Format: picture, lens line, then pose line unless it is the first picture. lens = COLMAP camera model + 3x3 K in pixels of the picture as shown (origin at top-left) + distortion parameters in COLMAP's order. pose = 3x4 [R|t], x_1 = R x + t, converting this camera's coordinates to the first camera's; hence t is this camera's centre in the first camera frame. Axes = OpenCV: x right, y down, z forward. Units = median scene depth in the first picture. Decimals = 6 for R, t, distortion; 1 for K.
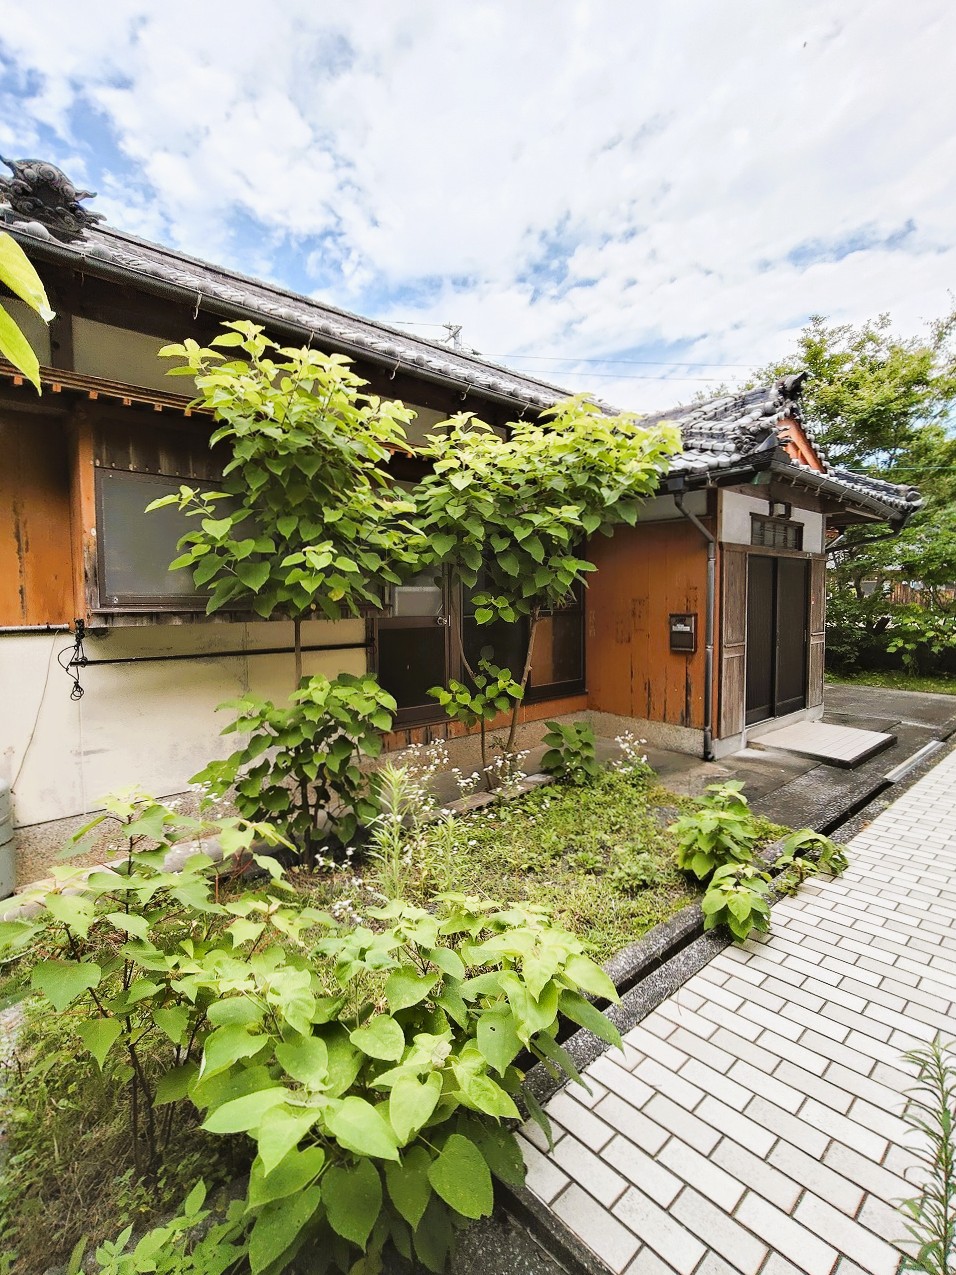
lens RADIAL K [[603.7, 0, 459.5], [0, 603.7, 634.6], [0, 0, 1]] dist [-0.001887, -0.000369]
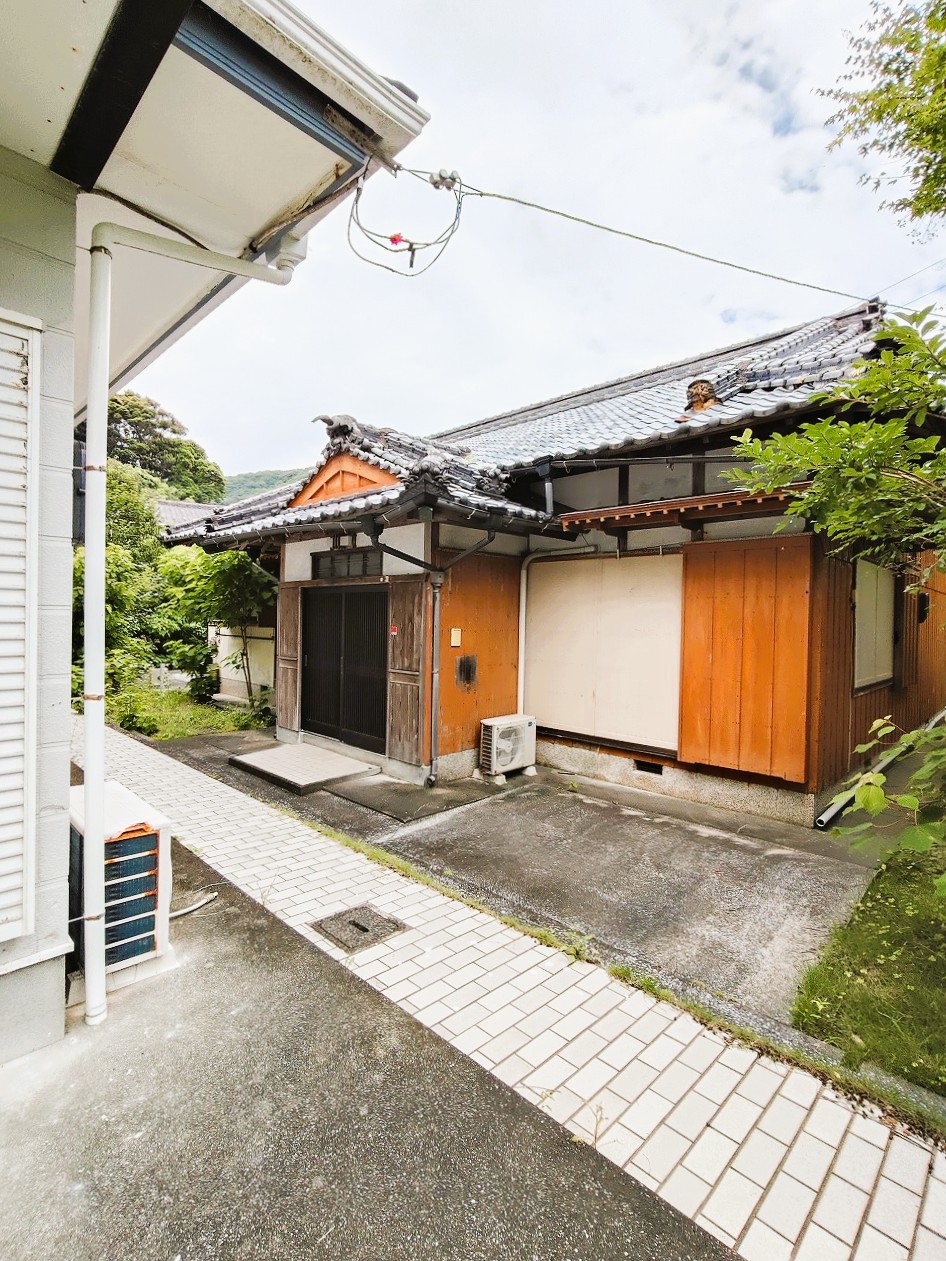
lens RADIAL K [[597.1, 0, 454.7], [0, 597.1, 627.7], [0, 0, 1]] dist [-0.001887, -0.000369]
pose [[0.055116, 0.025616, -0.998151, 1.738385], [-0.079005, 0.996648, 0.021215, -0.104462], [0.995349, 0.077689, 0.056956, 1.255934]]
